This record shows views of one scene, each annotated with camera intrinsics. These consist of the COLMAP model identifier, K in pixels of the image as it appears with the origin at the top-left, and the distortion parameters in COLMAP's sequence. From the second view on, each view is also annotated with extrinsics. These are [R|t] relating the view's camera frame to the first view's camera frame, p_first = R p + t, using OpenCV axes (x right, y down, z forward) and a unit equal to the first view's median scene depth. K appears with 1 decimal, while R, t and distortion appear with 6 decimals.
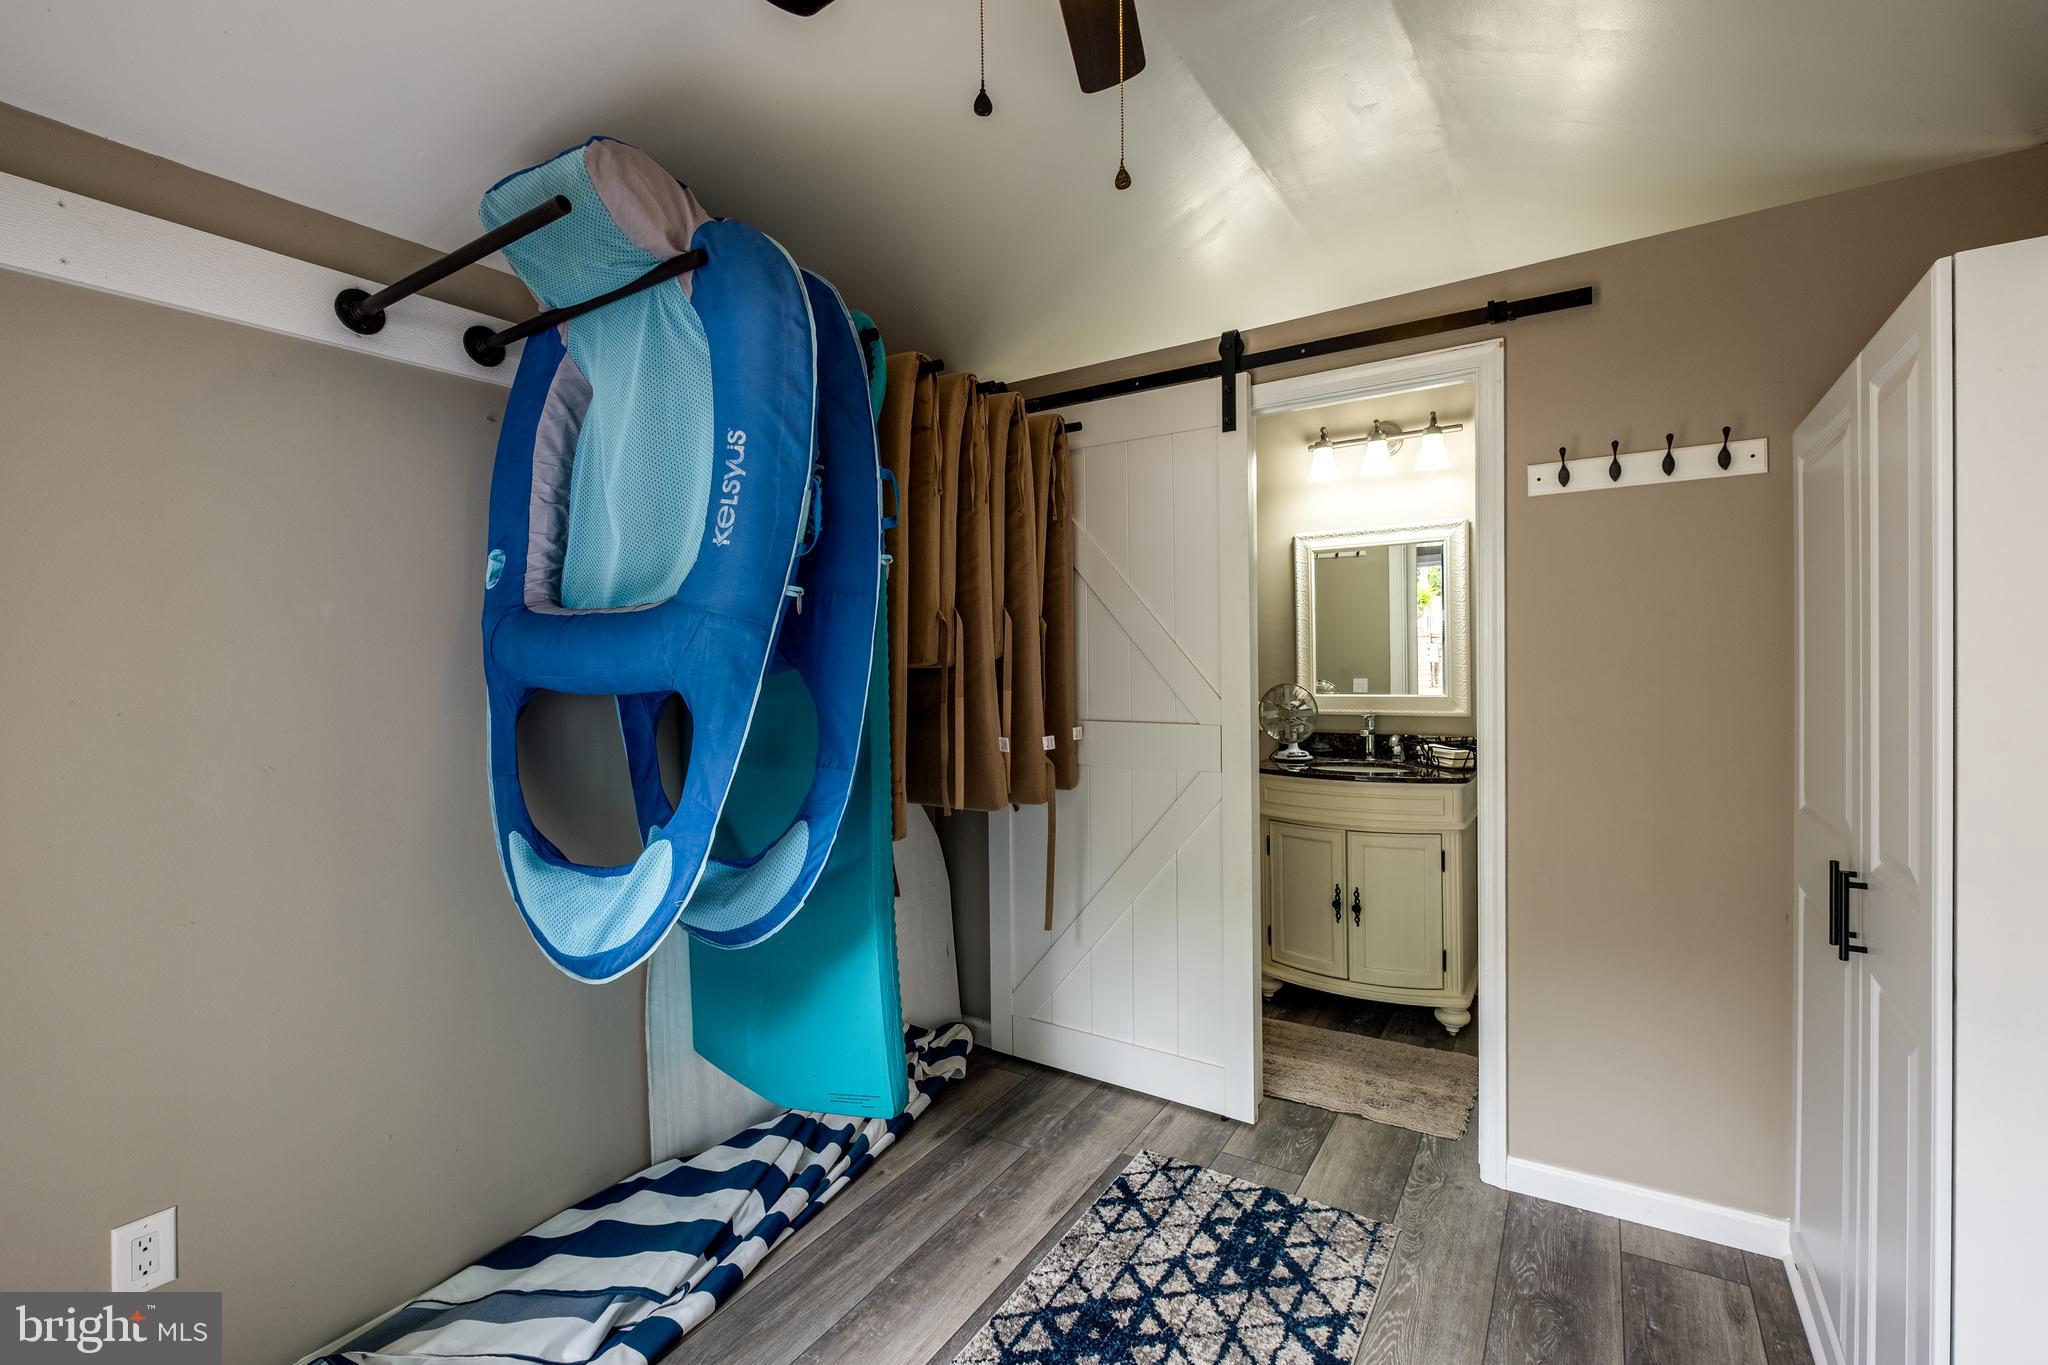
lens RADIAL K [[891.5, 0, 1024.0], [0, 891.5, 682.5], [0, 0, 1]] dist [-0.000298, -0.000035]
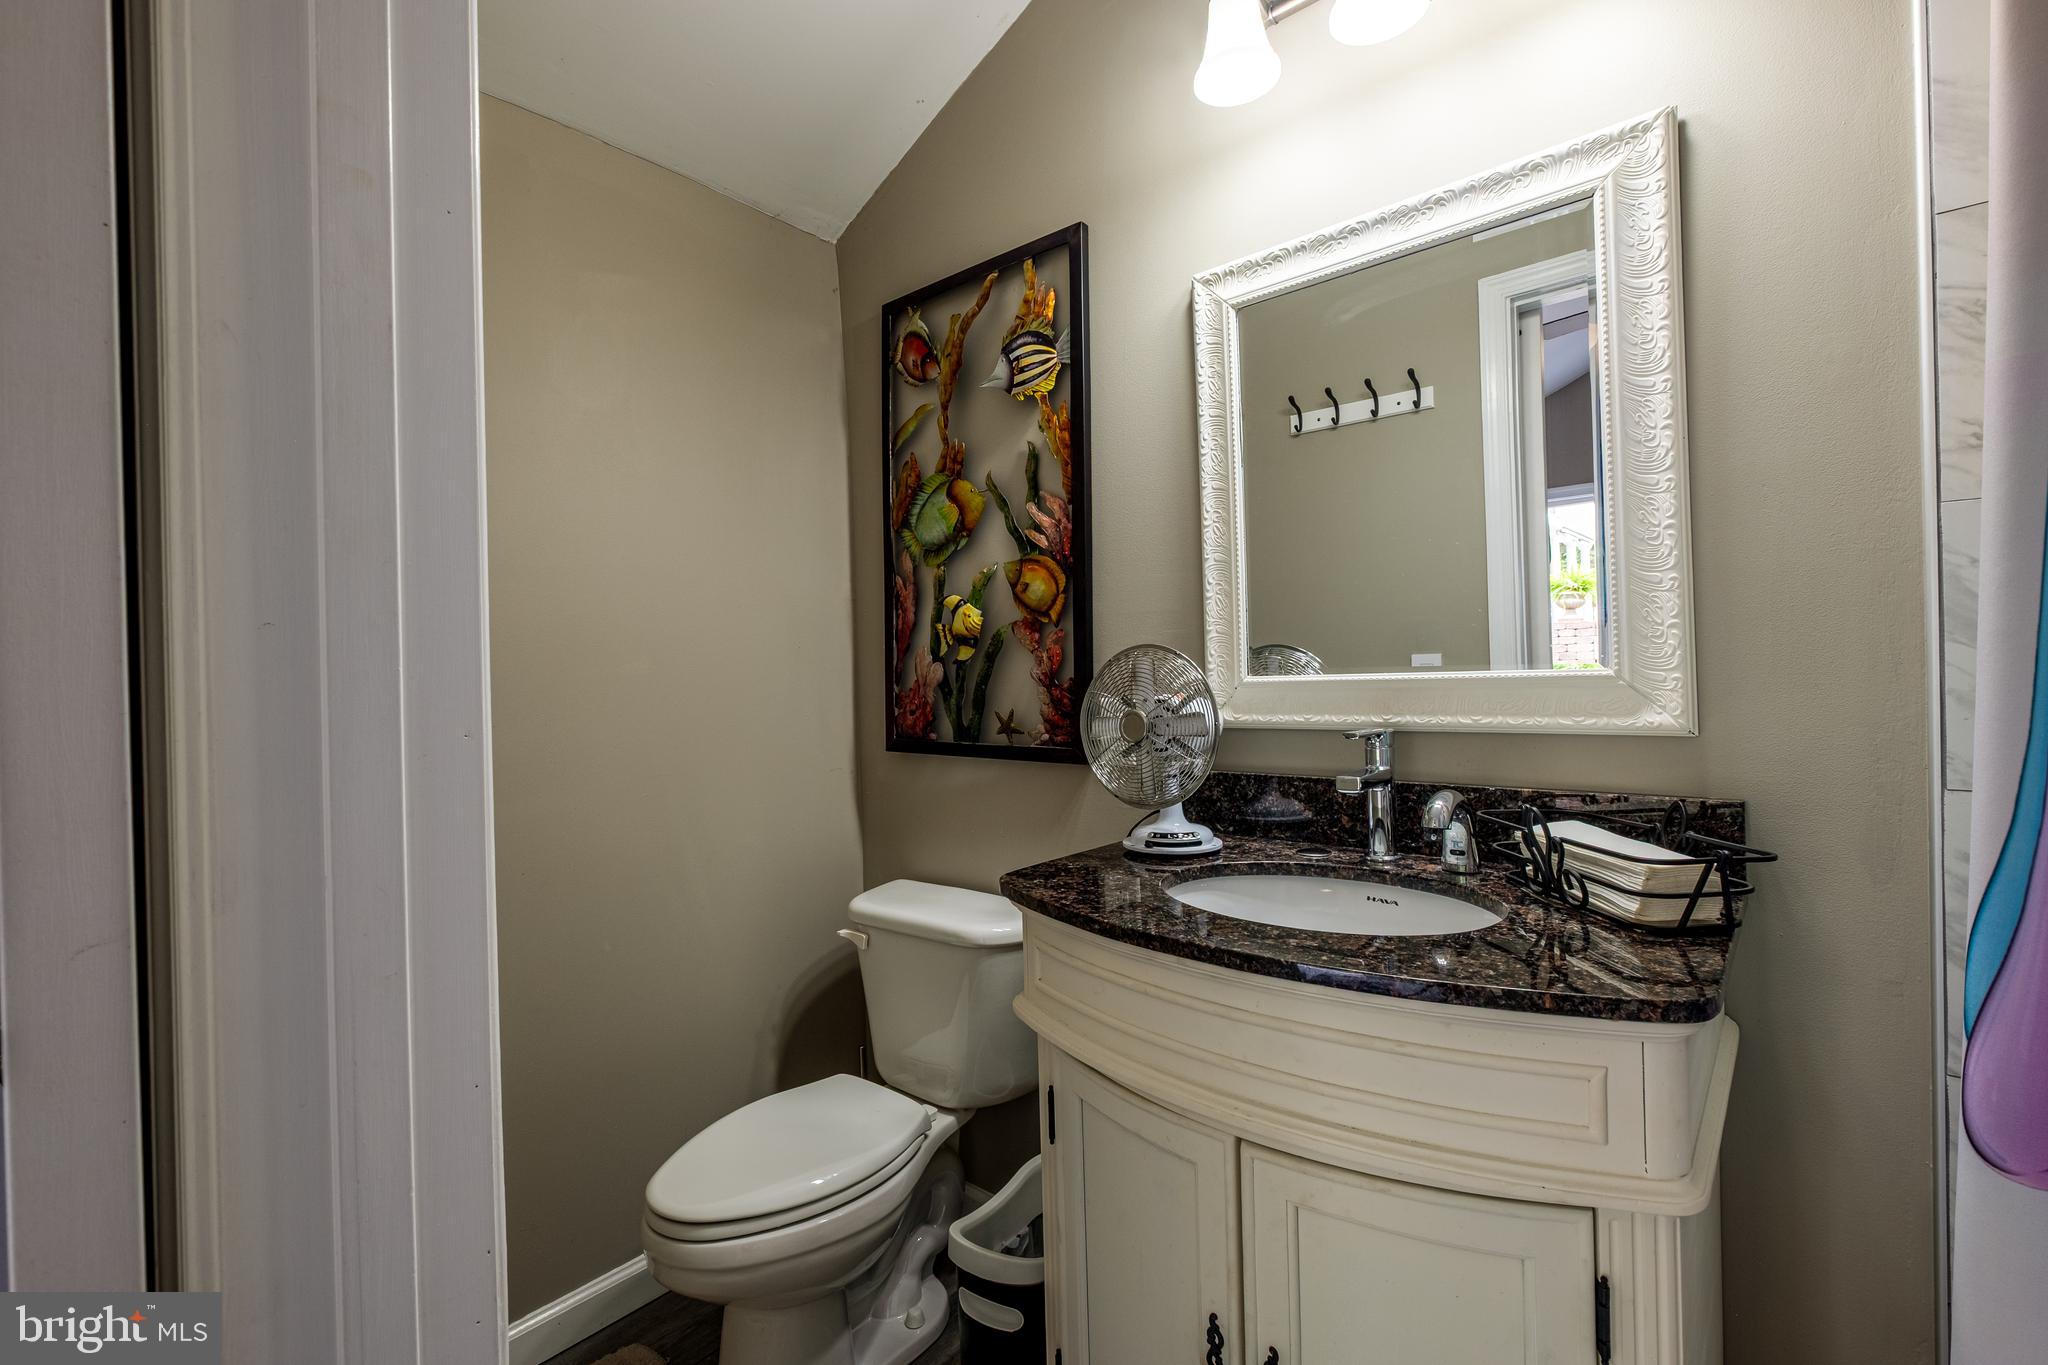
lens RADIAL K [[841.2, 0, 1021.3], [0, 841.2, 672.7], [0, 0, 1]] dist [-0.002230, -0.000124]
pose [[0.983160, -0.020727, -0.181569, 0.316920], [0.021401, 0.999769, 0.001754, 0.010298], [0.181491, -0.005611, 0.983377, 0.658592]]
